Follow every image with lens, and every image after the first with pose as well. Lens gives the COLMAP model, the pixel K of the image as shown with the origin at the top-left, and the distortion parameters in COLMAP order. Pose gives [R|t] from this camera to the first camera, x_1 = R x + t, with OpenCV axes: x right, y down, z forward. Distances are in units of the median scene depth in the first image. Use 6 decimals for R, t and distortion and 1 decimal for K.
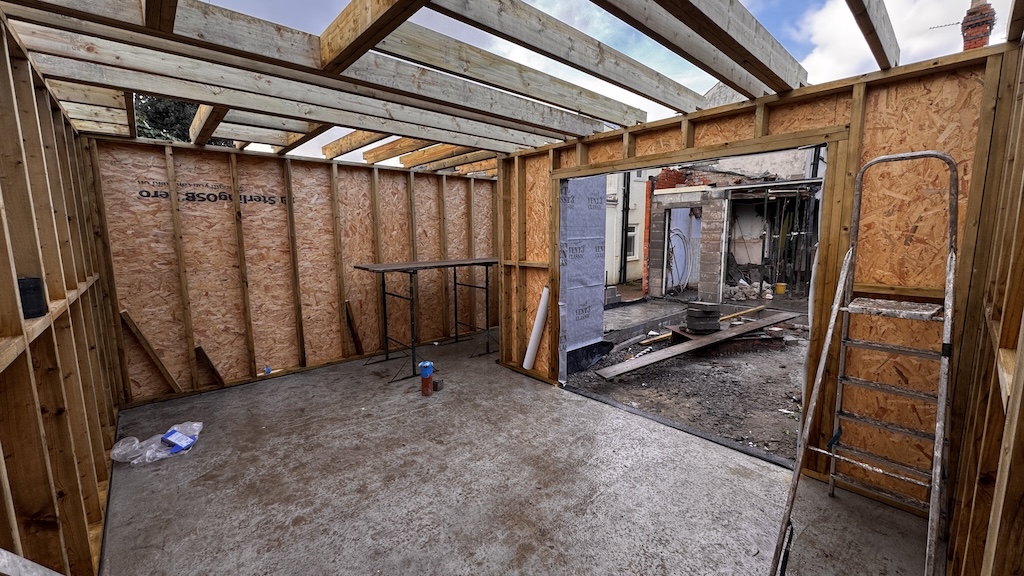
lens RADIAL K [[406.7, 0, 513.4], [0, 406.7, 288.3], [0, 0, 1]] dist [-0.002848, 0.000006]
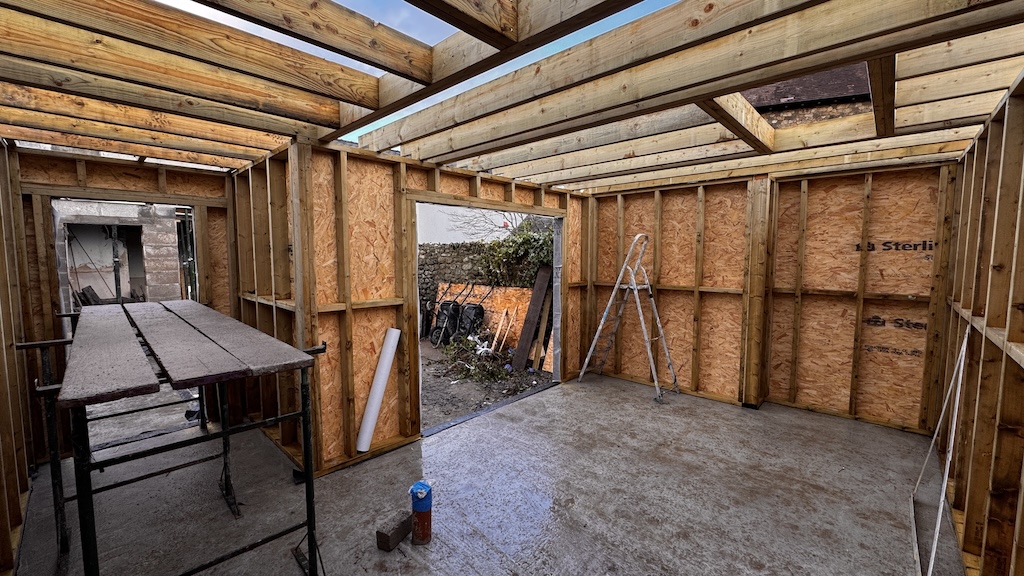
lens RADIAL K [[406.7, 0, 513.4], [0, 406.7, 288.3], [0, 0, 1]] dist [-0.002848, 0.000006]
pose [[-0.084126, -0.074956, 0.993632, -1.022374], [0.136462, 0.986905, 0.086002, -0.165510], [-0.987067, 0.142828, -0.072796, 1.143388]]
